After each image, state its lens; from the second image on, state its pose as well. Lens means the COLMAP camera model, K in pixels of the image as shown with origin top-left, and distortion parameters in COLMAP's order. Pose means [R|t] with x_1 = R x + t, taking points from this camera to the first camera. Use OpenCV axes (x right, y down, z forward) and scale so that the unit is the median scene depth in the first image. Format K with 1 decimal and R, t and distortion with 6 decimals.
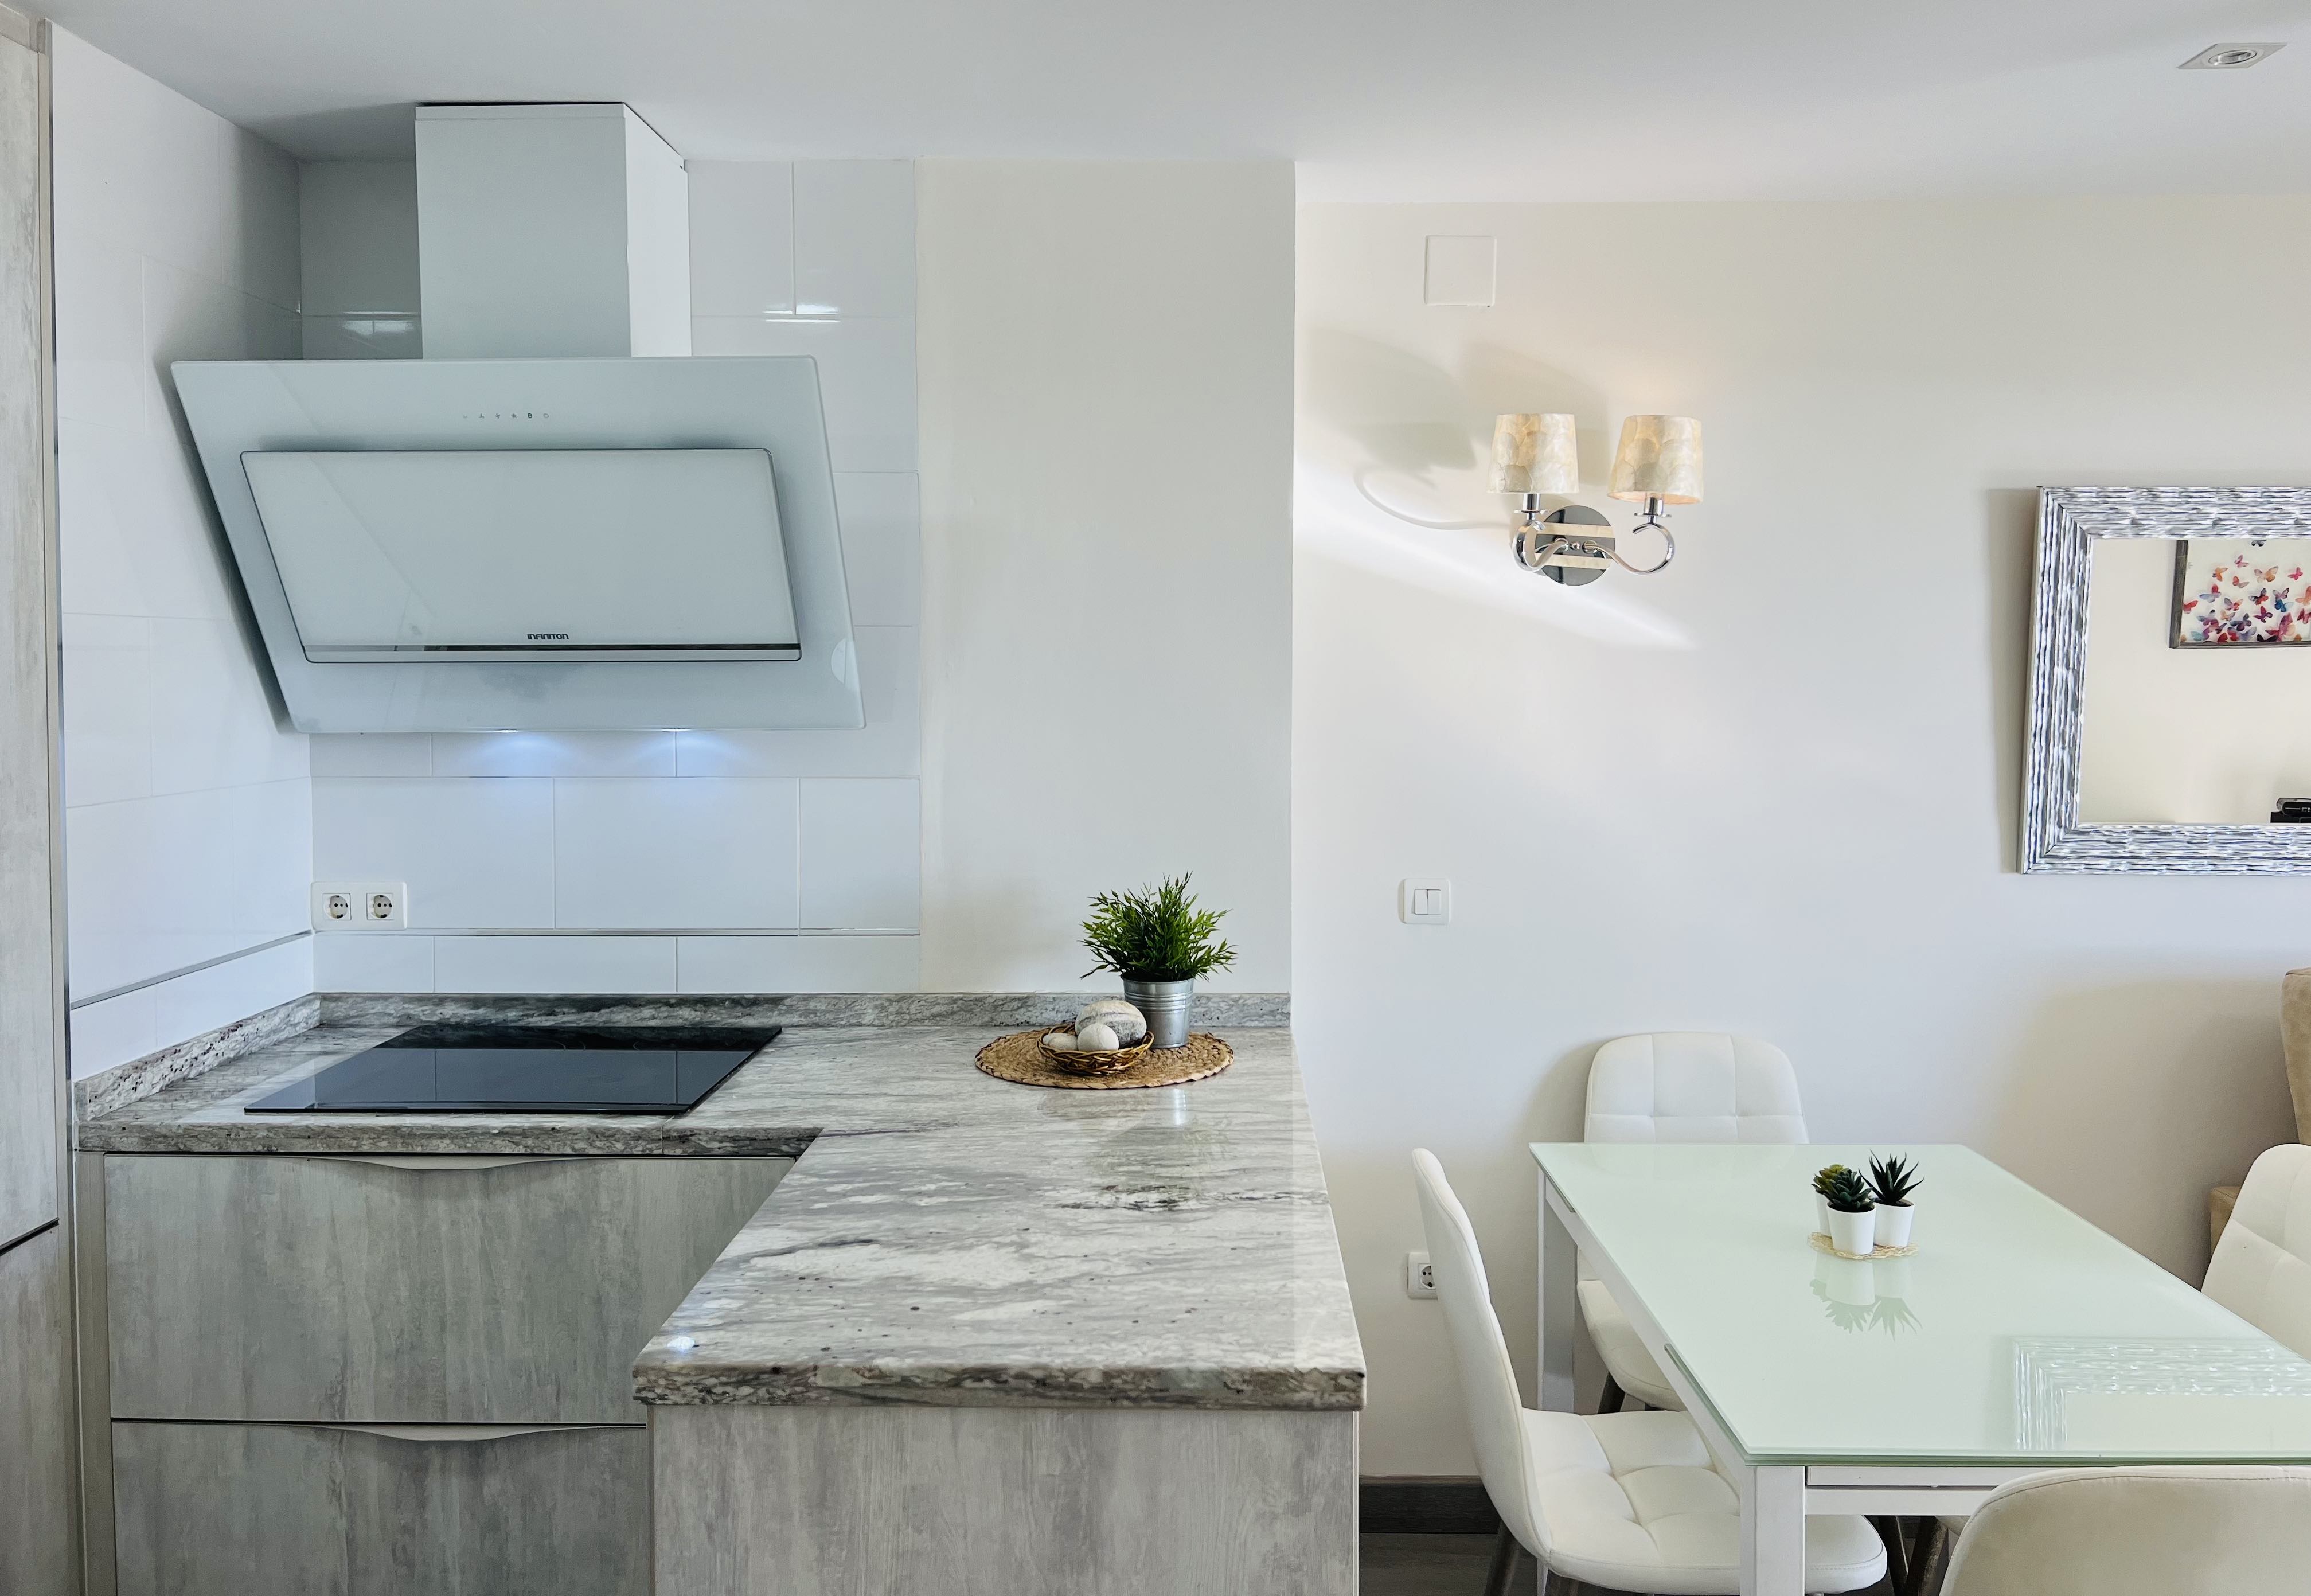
lens RADIAL K [[1746.0, 0, 1148.2], [0, 1746.0, 720.4], [0, 0, 1]] dist [0.031699, -0.049707]
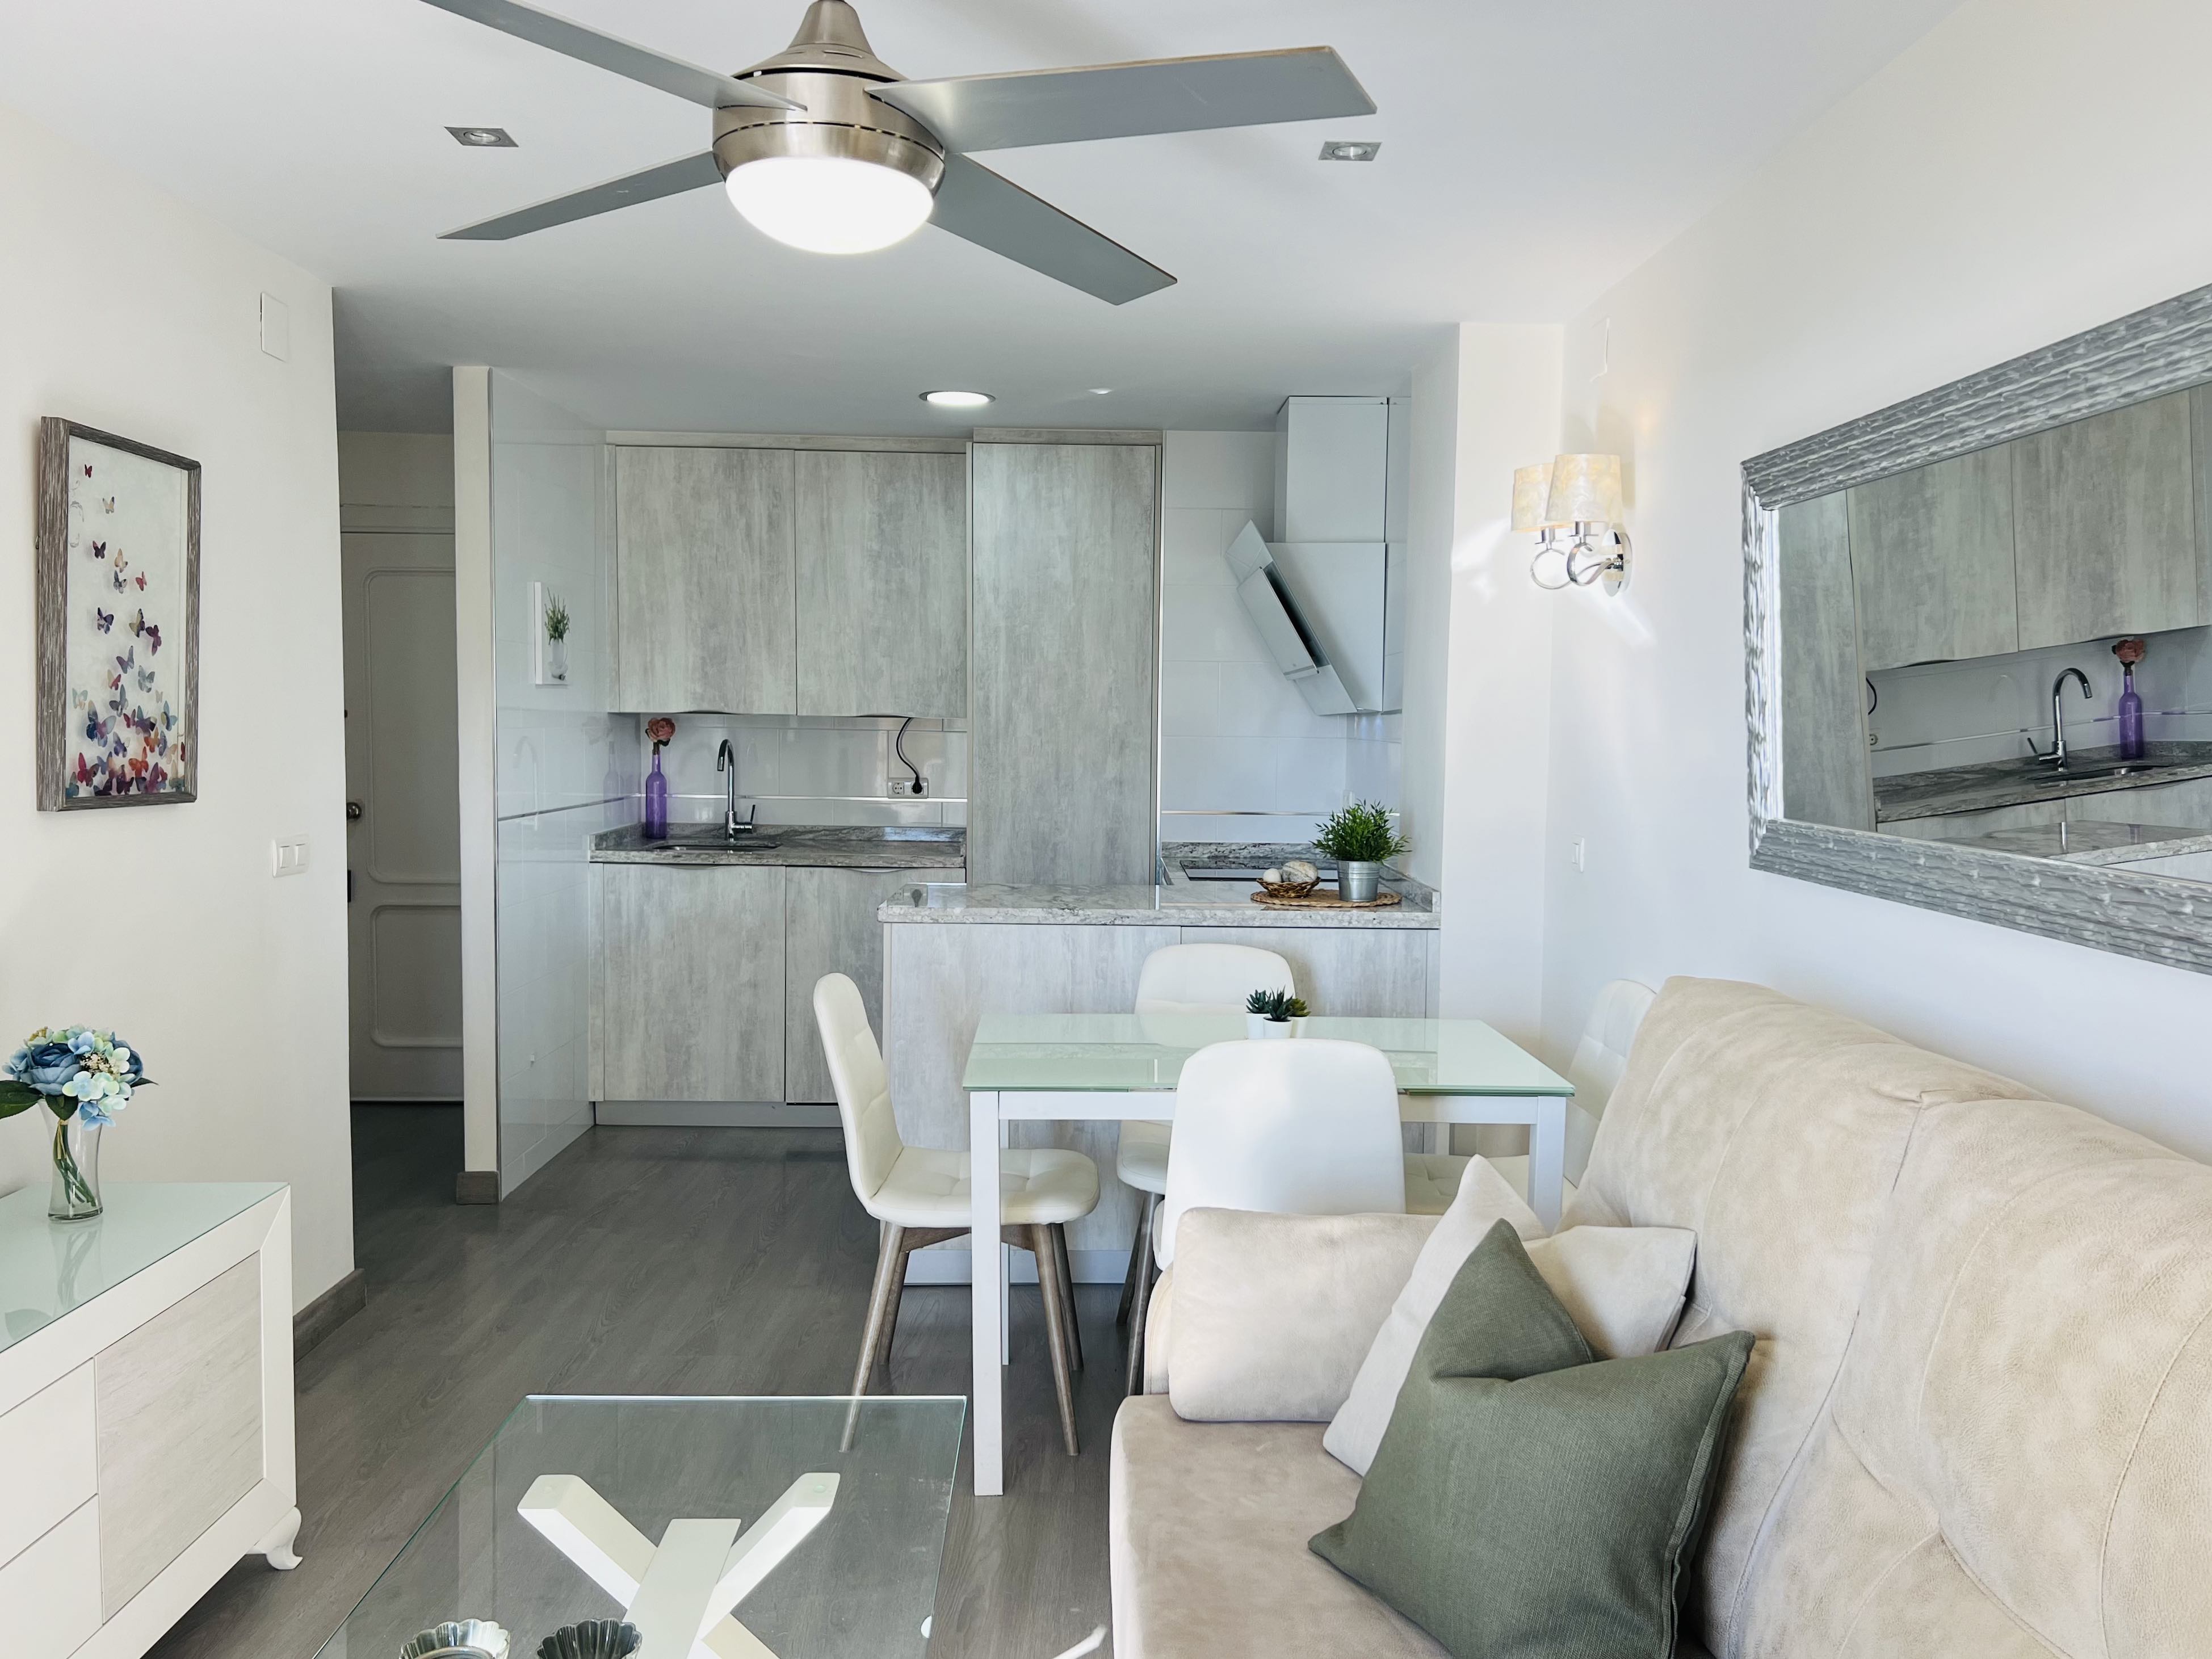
lens RADIAL K [[1713.1, 0, 1115.4], [0, 1713.1, 839.1], [0, 0, 1]] dist [0.183917, -0.337908]
pose [[0.037921, 0.071945, -0.996687, 1.996161], [-0.046674, 0.996444, 0.070151, 0.028362], [0.998190, 0.043859, 0.041145, 0.861321]]
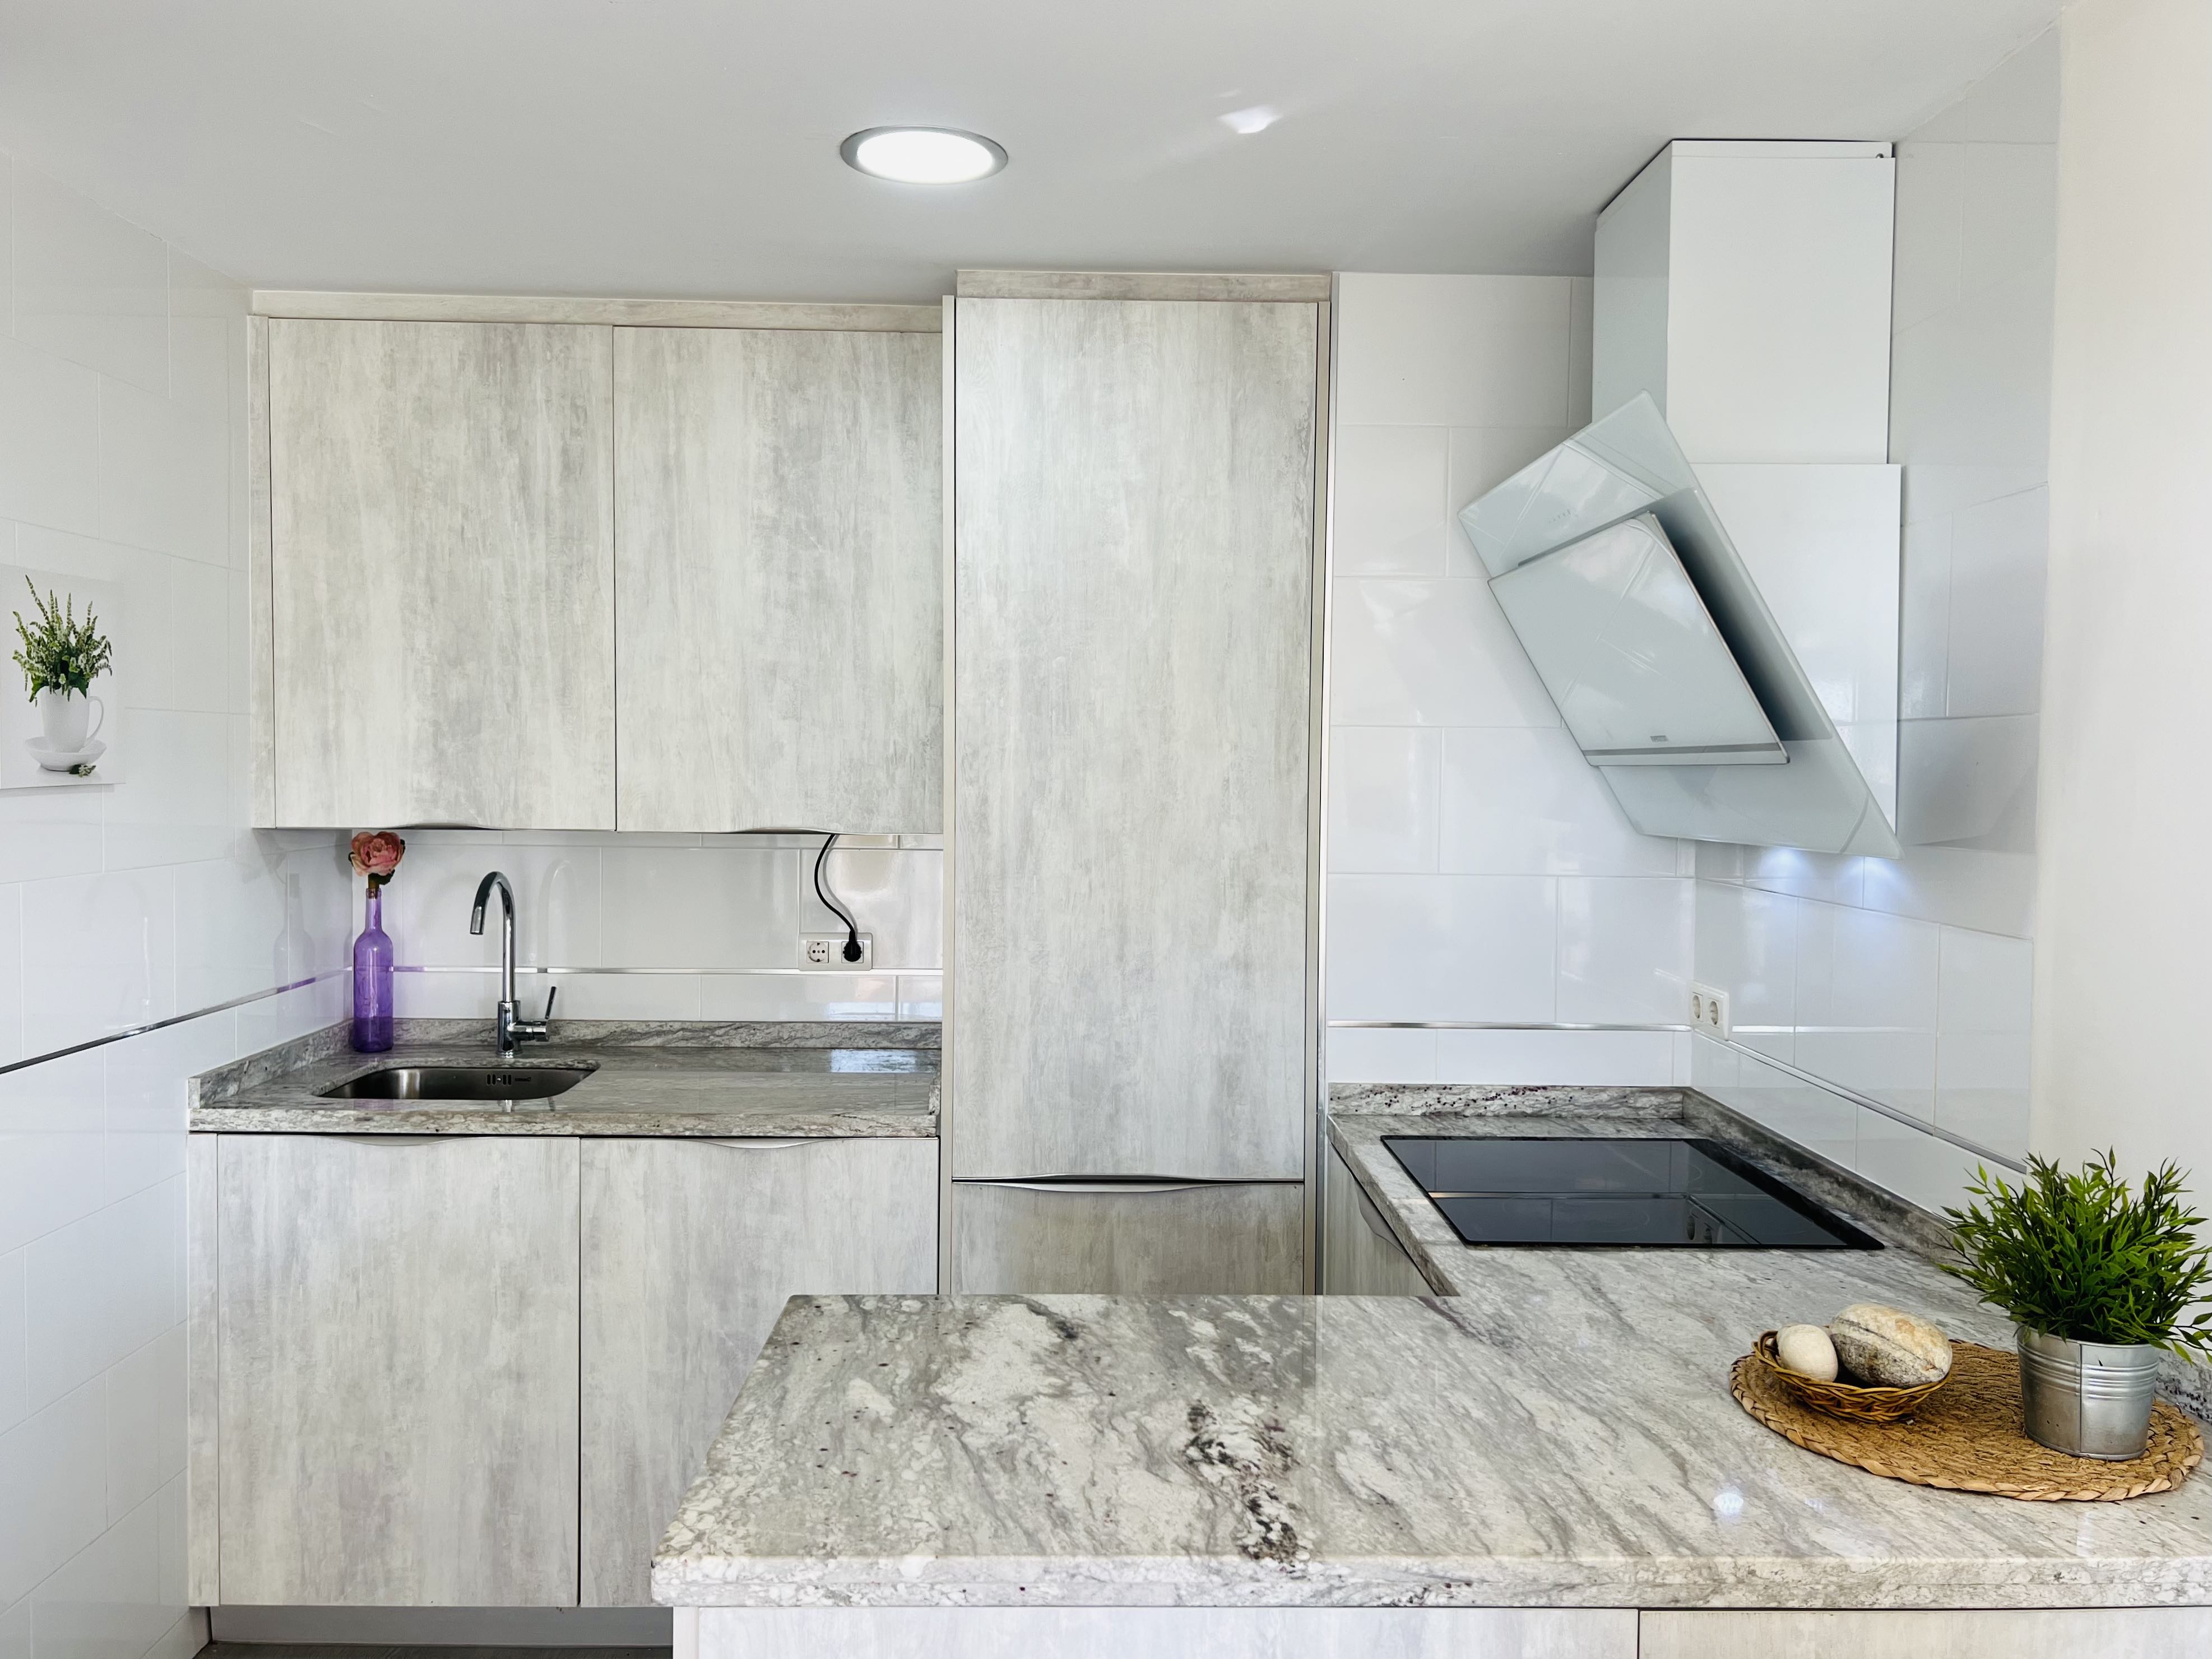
lens RADIAL K [[1688.1, 0, 1106.0], [0, 1688.1, 829.5], [0, 0, 1]] dist [0.087875, -0.105173]
pose [[0.049996, 0.041600, -0.997883, 0.661917], [-0.044495, 0.998233, 0.039385, -0.026269], [0.997758, 0.042431, 0.051759, 0.792166]]
